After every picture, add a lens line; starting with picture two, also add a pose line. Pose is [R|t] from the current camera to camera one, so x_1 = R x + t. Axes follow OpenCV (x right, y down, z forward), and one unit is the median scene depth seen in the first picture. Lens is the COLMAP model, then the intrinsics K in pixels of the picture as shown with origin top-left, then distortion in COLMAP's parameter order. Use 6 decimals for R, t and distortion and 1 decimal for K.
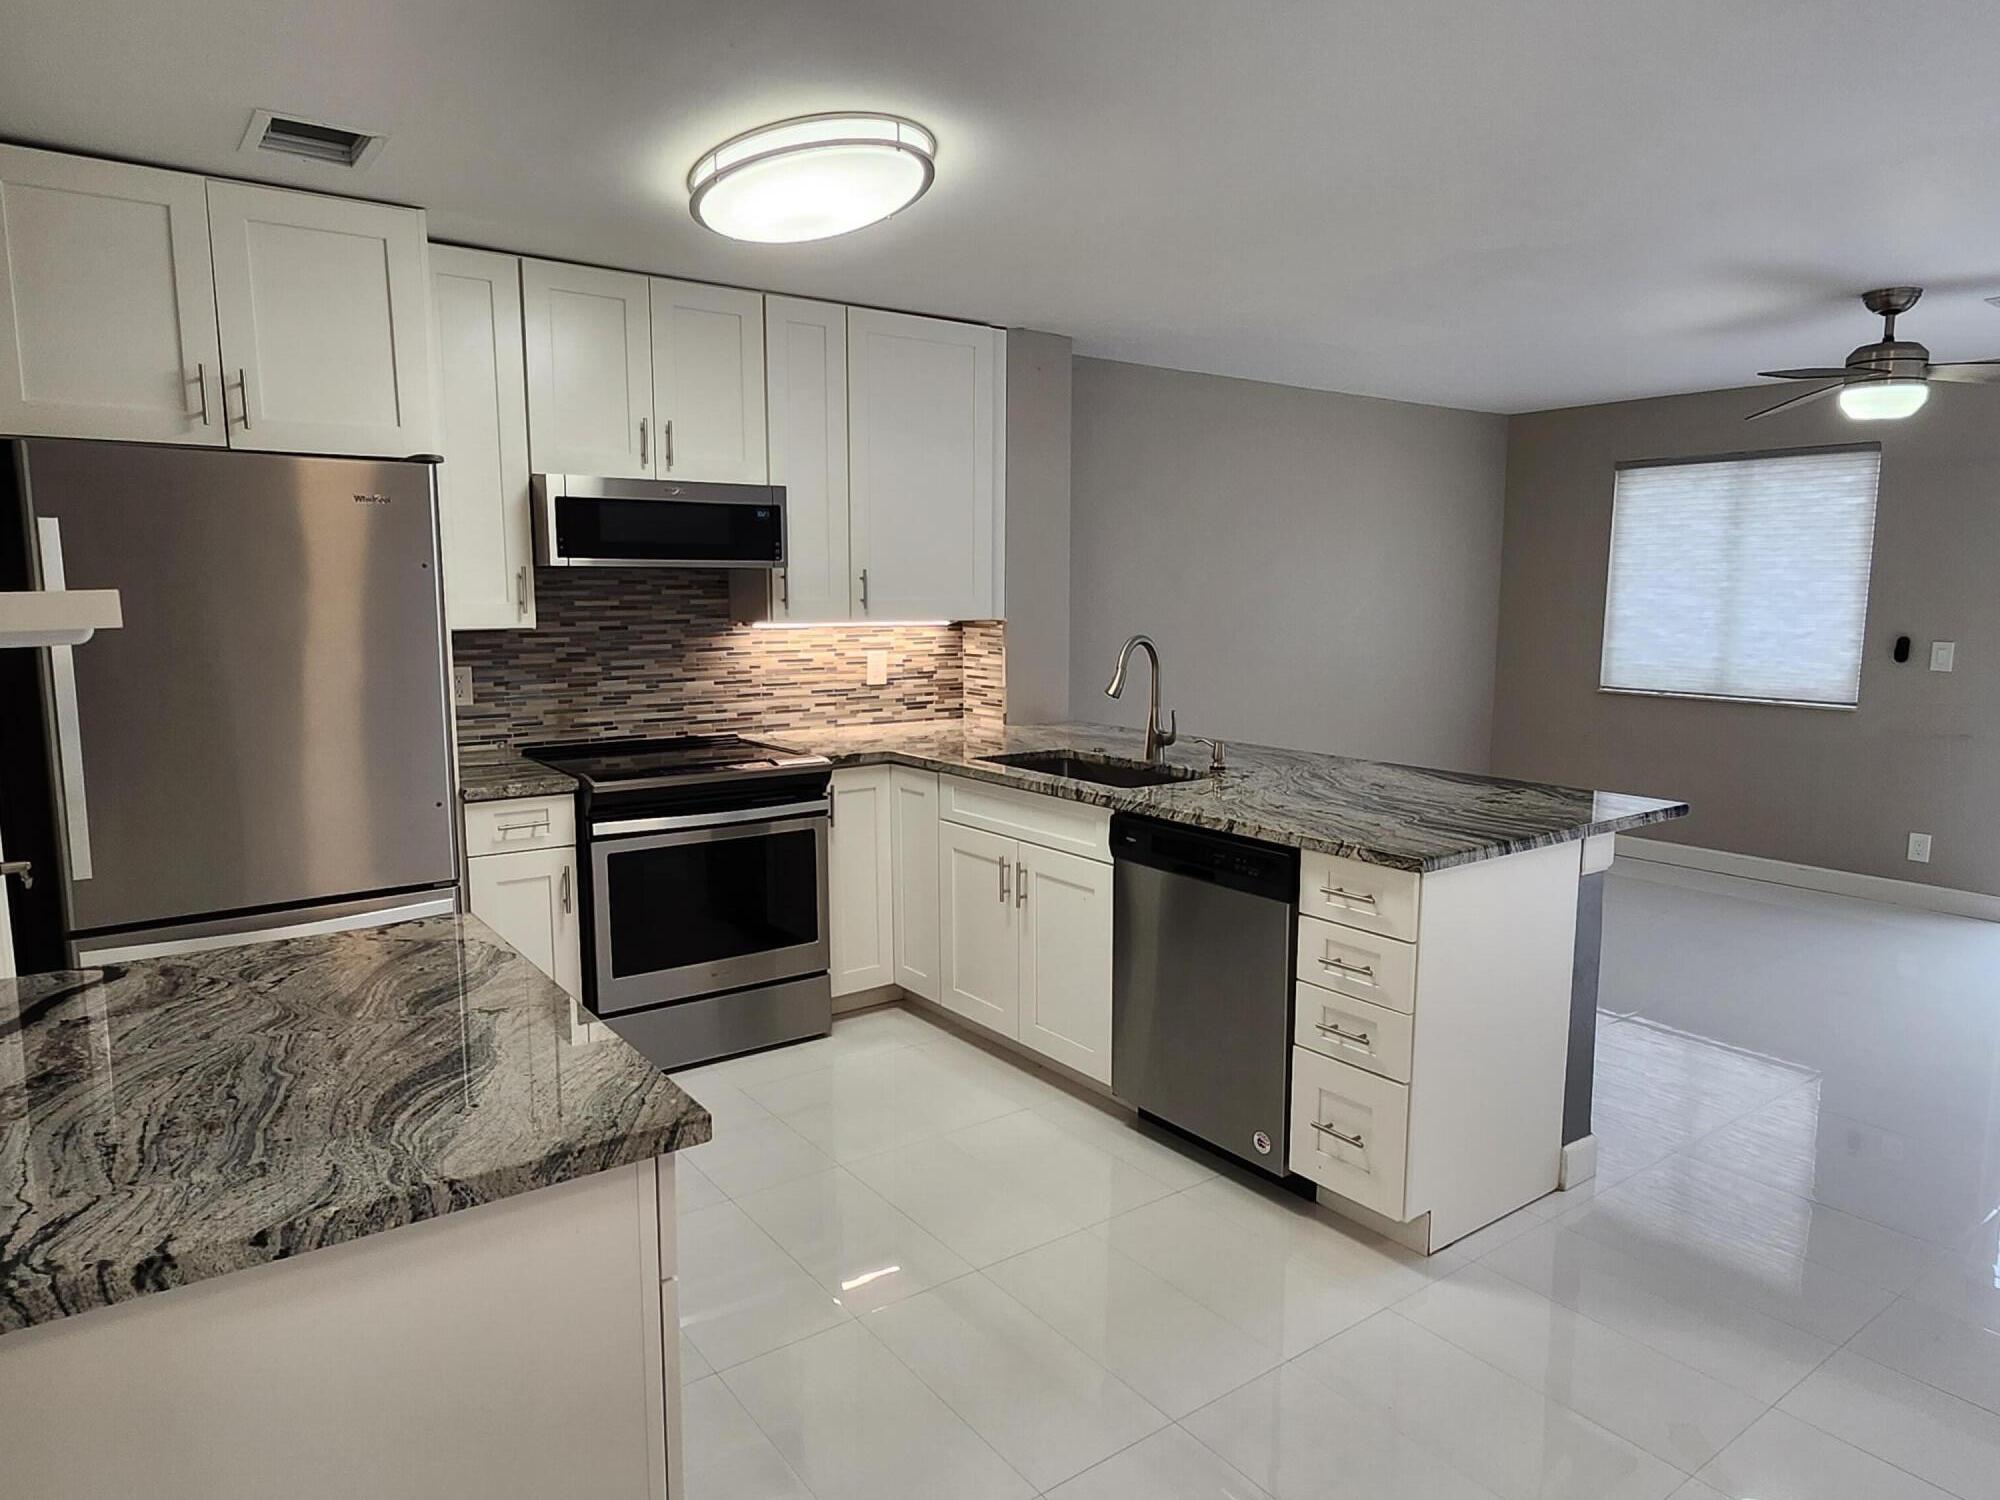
lens RADIAL K [[1250.7, 0, 986.8], [0, 1250.7, 766.3], [0, 0, 1]] dist [0.005529, -0.001995]
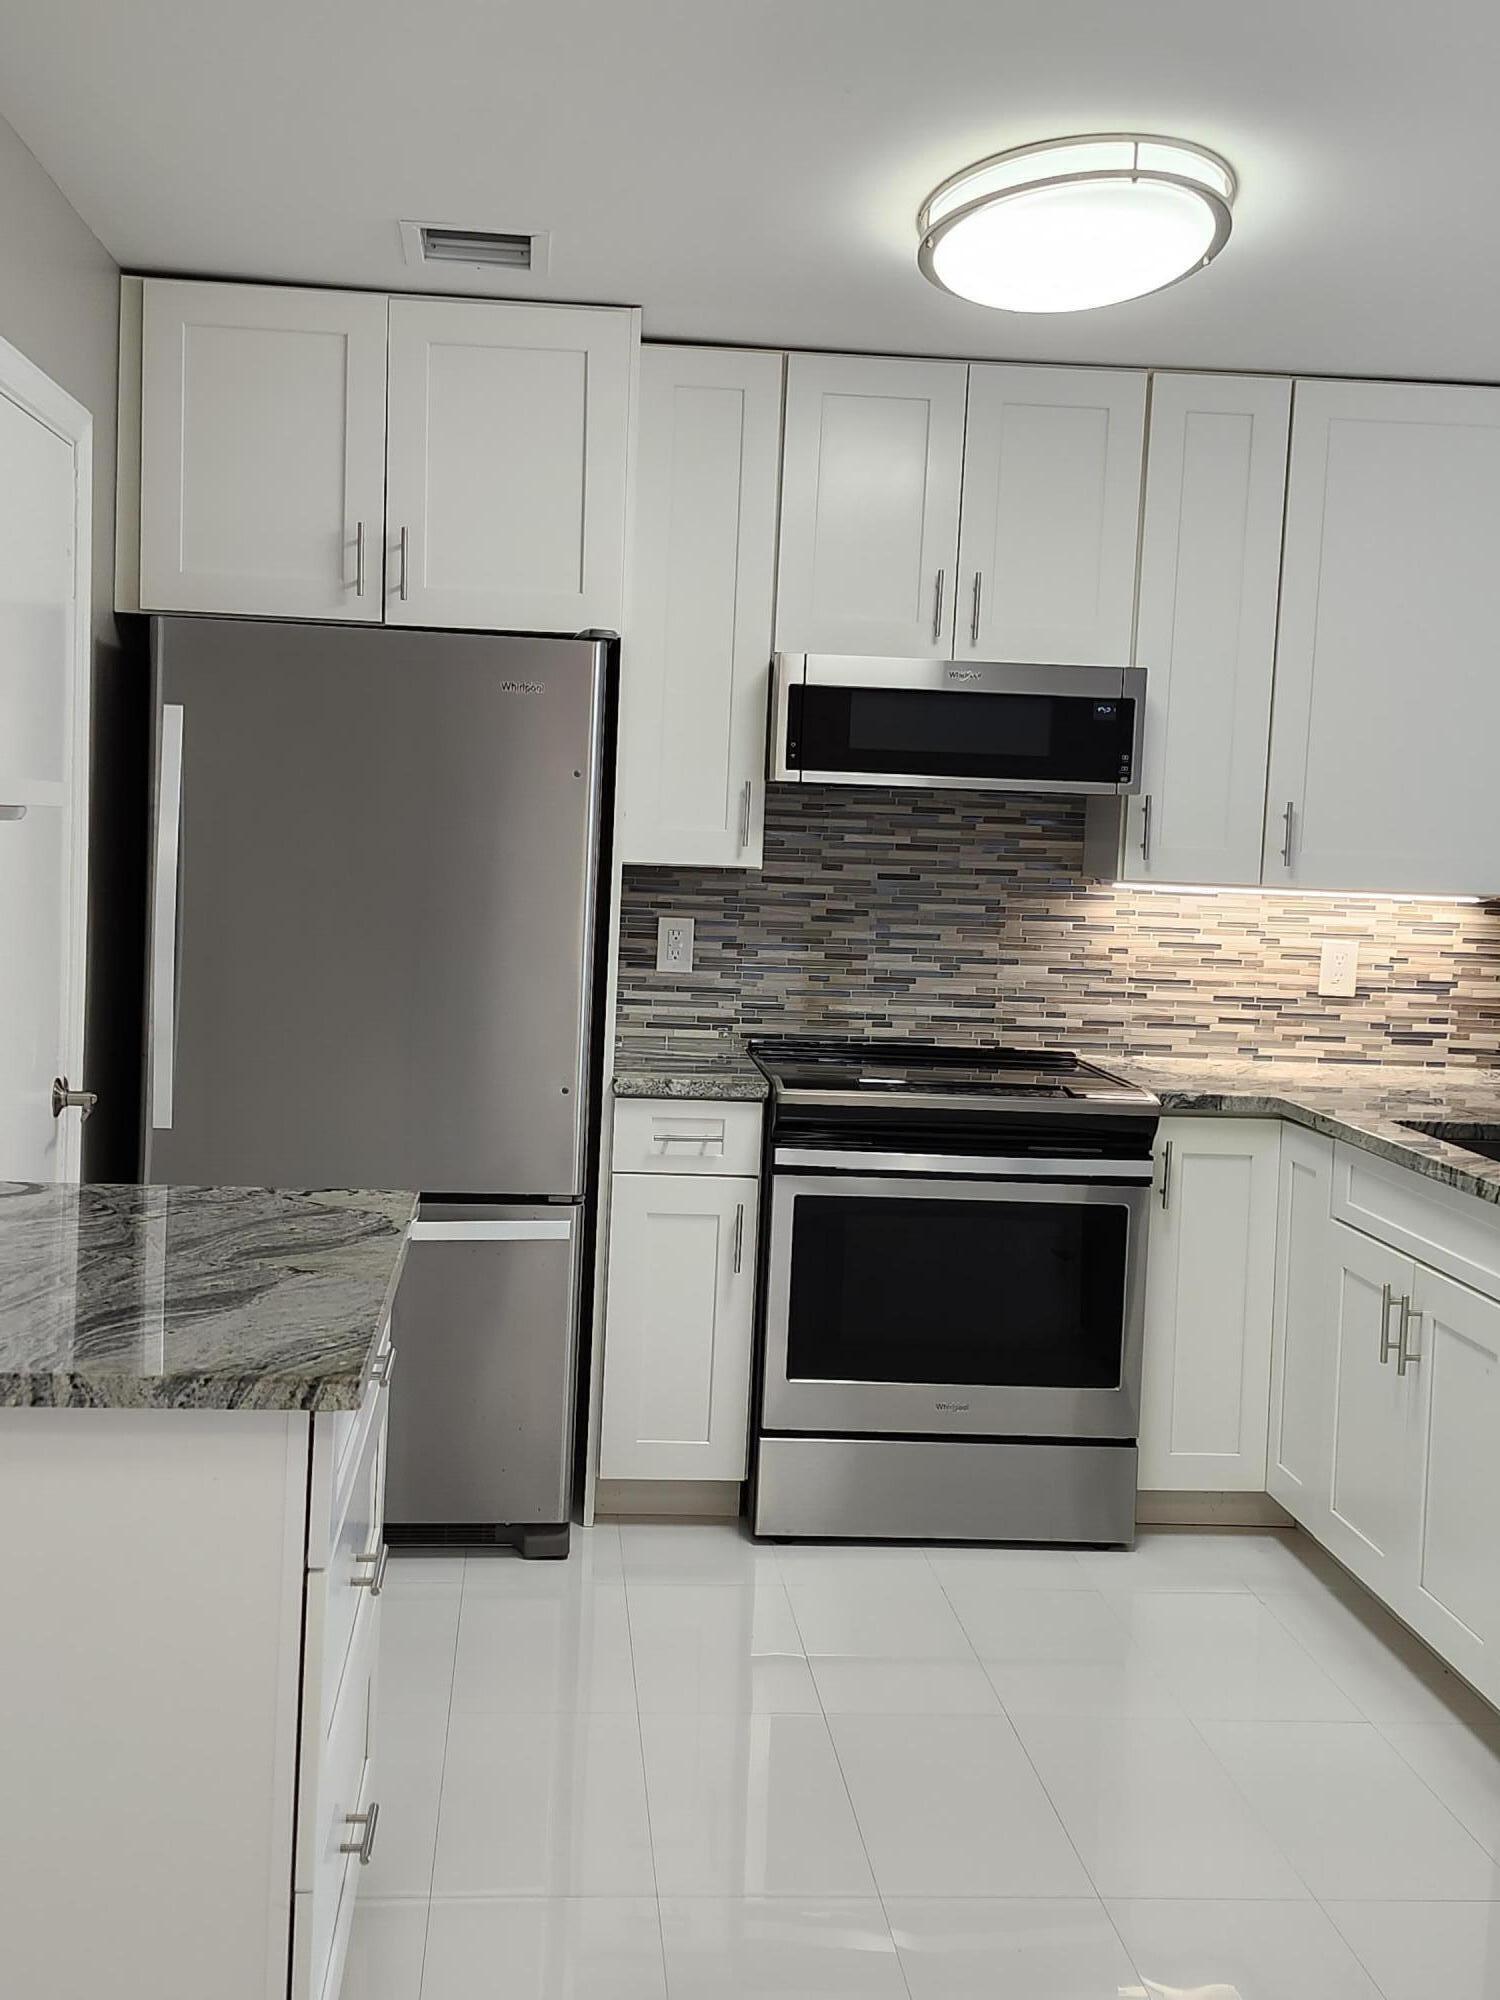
lens RADIAL K [[2297.8, 0, 747.1], [0, 2297.8, 994.5], [0, 0, 1]] dist [0.118622, 0.000000]
pose [[0.851095, 0.075342, -0.519577, 0.289336], [-0.114458, 0.992472, -0.043572, 0.016402], [0.512383, 0.096554, 0.853312, -0.096973]]
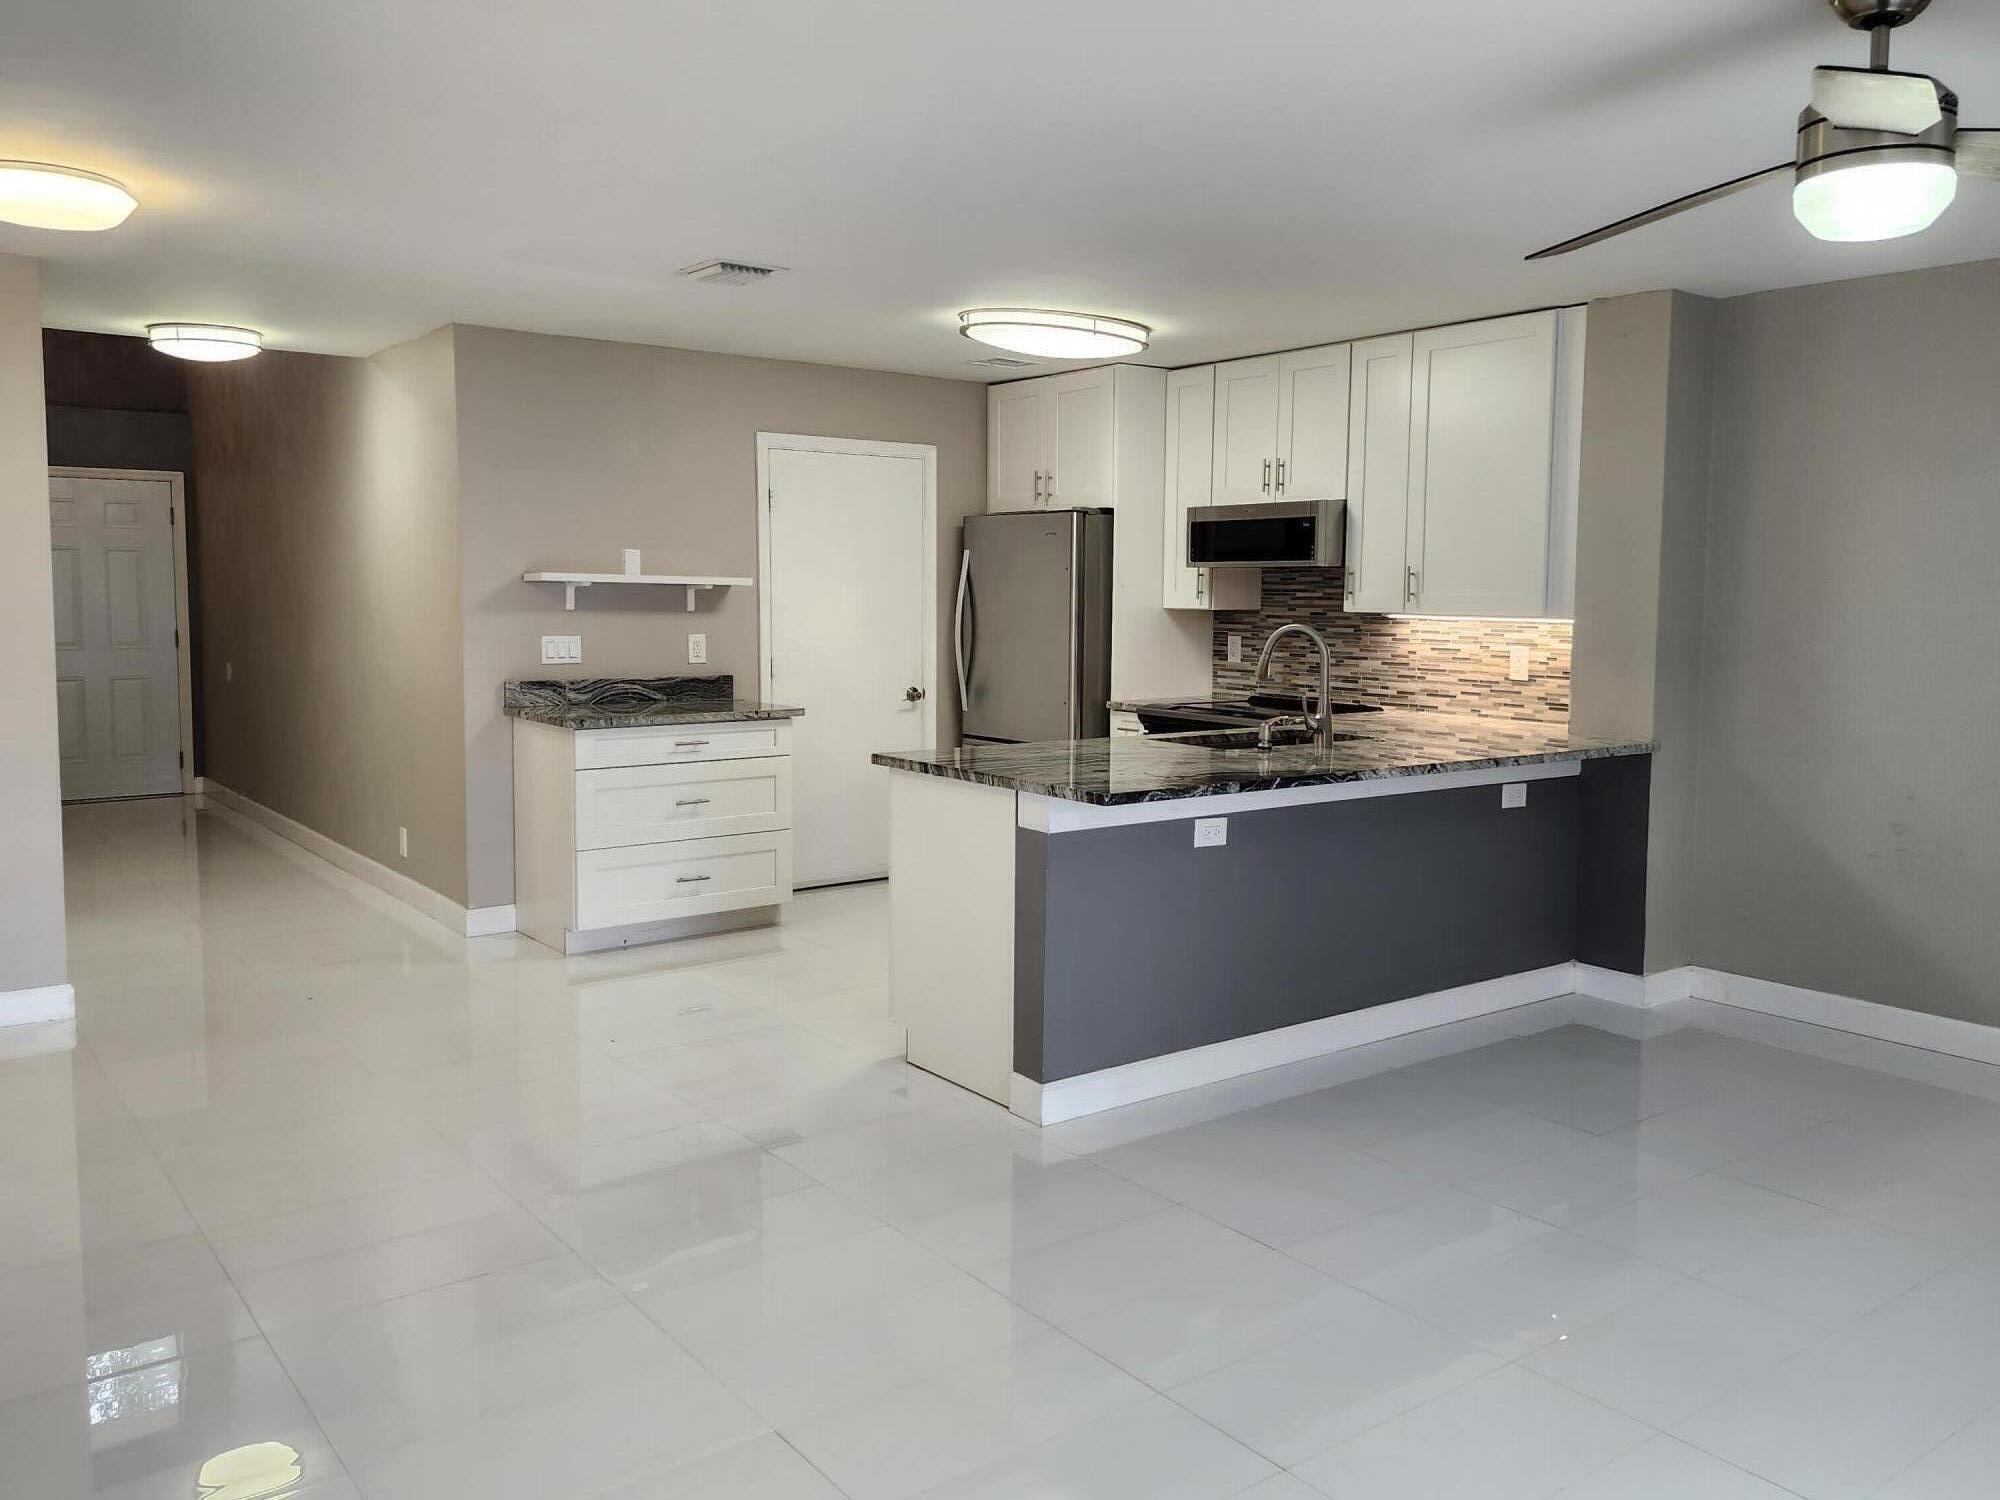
lens RADIAL K [[1582.8, 0, 997.6], [0, 1582.8, 742.5], [0, 0, 1]] dist [0.085626, 0.000558]
pose [[0.022829, 0.102431, -0.994478, 1.388767], [-0.149601, 0.983887, 0.097906, -0.093205], [0.988483, 0.146540, 0.037785, 0.645339]]
